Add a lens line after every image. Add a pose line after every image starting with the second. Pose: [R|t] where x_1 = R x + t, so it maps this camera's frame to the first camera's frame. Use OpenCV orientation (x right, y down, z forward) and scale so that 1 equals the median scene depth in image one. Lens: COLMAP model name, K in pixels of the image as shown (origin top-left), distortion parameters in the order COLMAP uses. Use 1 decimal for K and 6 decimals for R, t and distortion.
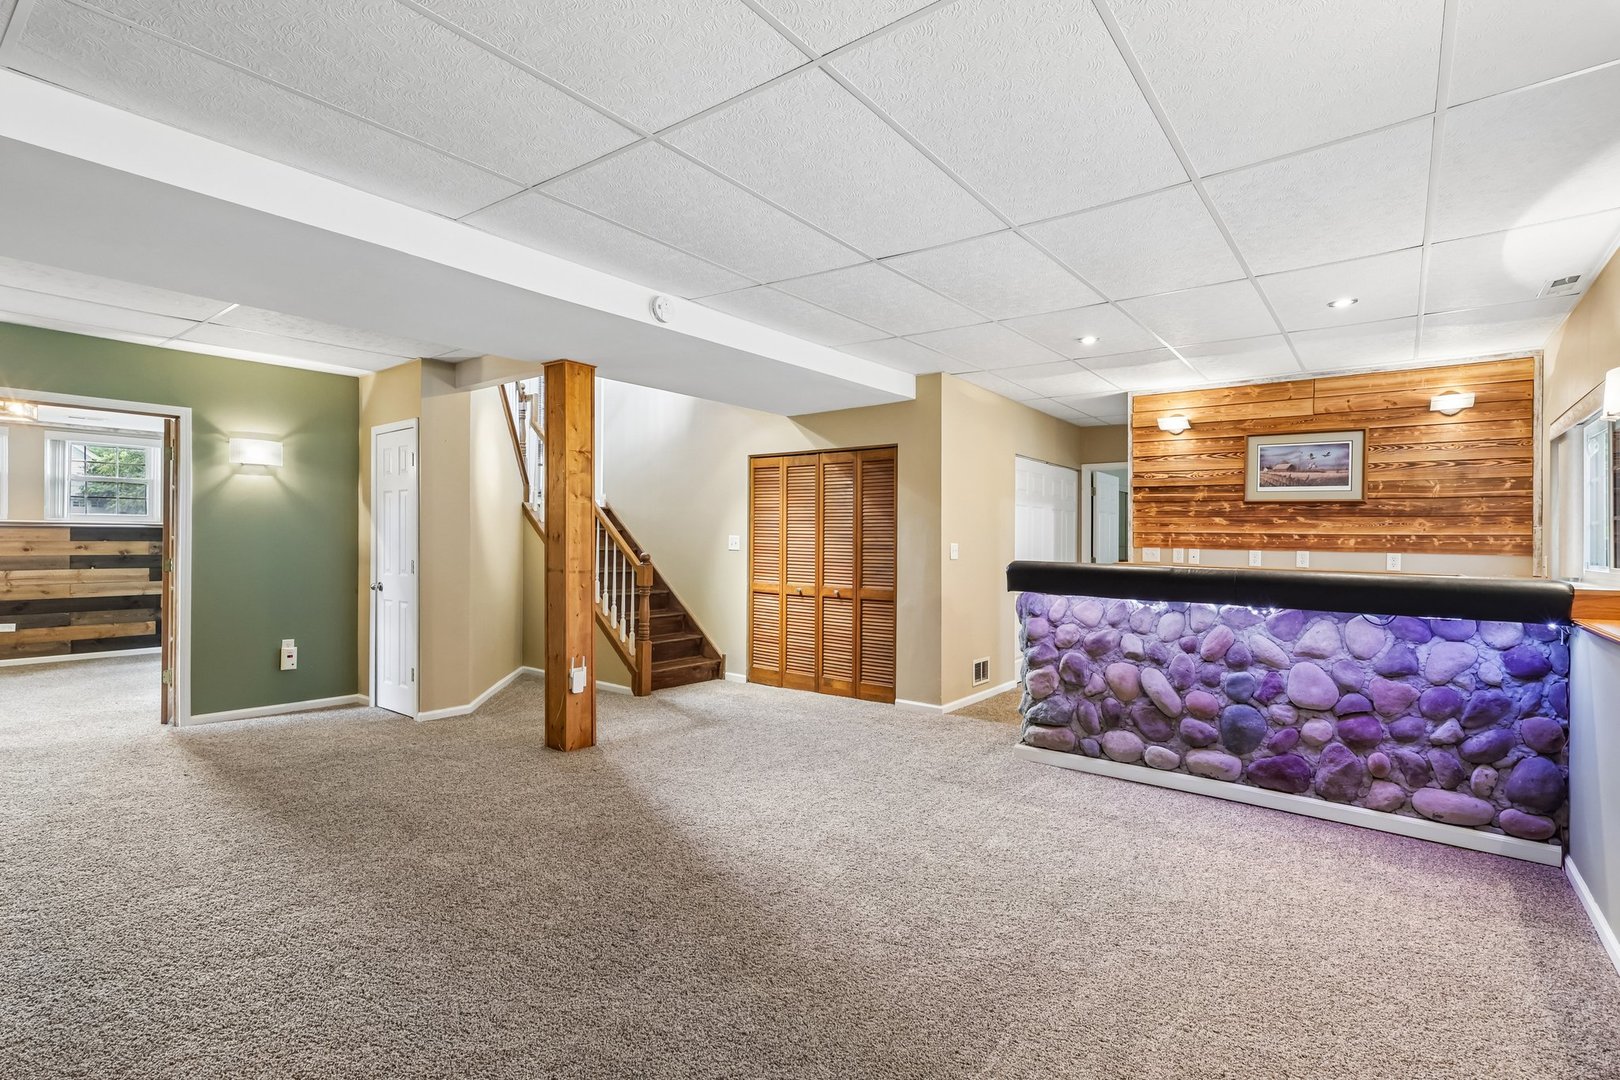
lens RADIAL K [[764.8, 0, 806.5], [0, 764.8, 538.4], [0, 0, 1]] dist [0.003660, 0.000377]
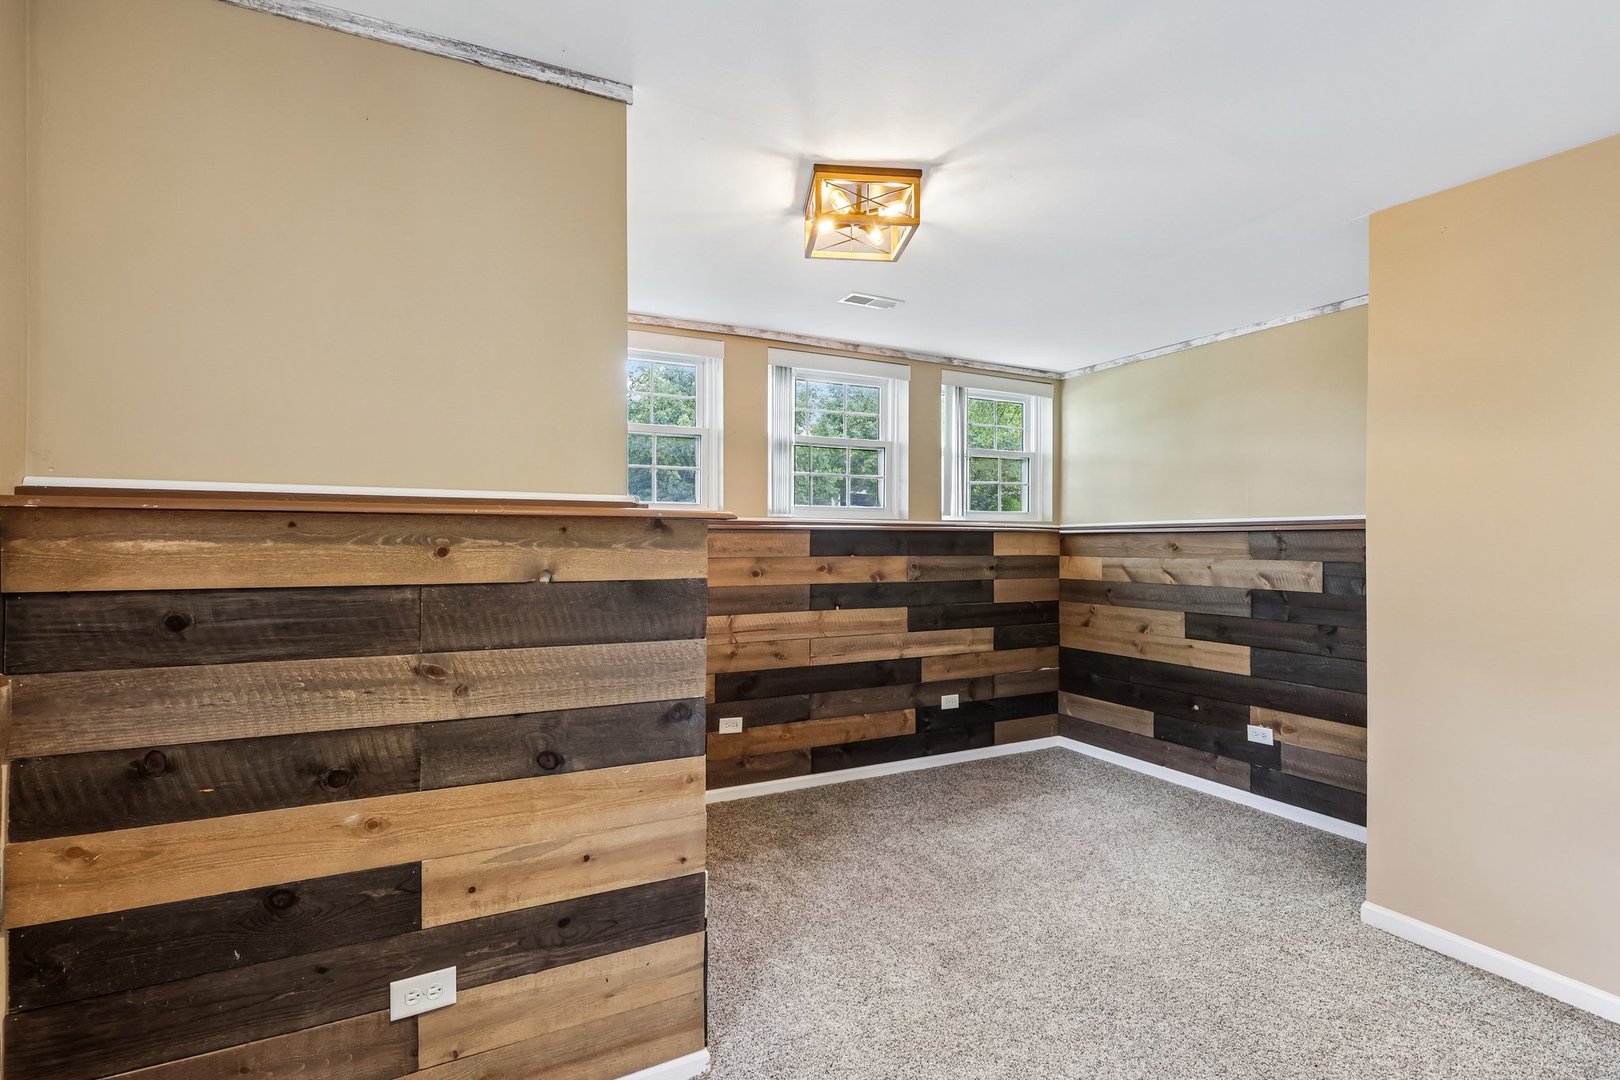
lens RADIAL K [[764.8, 0, 805.2], [0, 764.8, 537.4], [0, 0, 1]] dist [0.003660, 0.000377]
pose [[0.914862, -0.005728, -0.403725, -1.249916], [0.004924, 0.999983, -0.003030, -0.013262], [0.403736, 0.000784, 0.914875, 0.872358]]
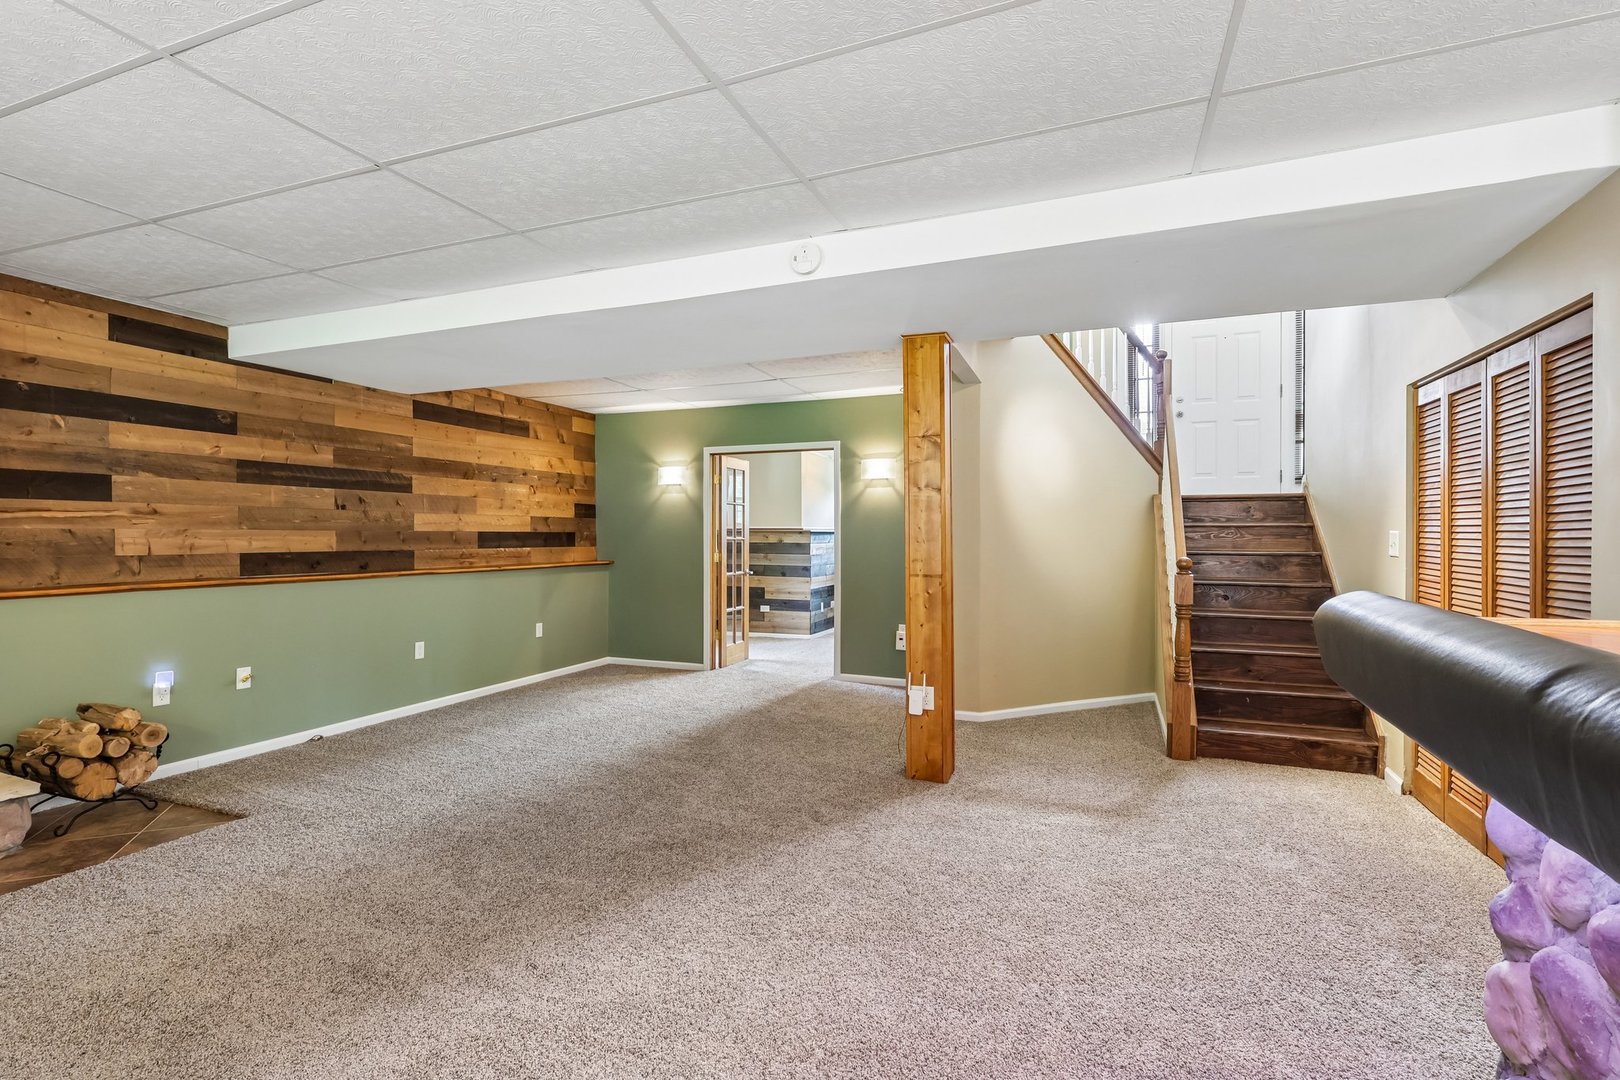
lens RADIAL K [[764.8, 0, 798.1], [0, 764.8, 536.9], [0, 0, 1]] dist [0.003660, 0.000377]
pose [[0.276852, -0.007517, -0.960883, 0.493938], [0.003614, 0.999970, -0.006781, 0.005483], [0.960906, -0.001595, 0.276871, 0.624166]]
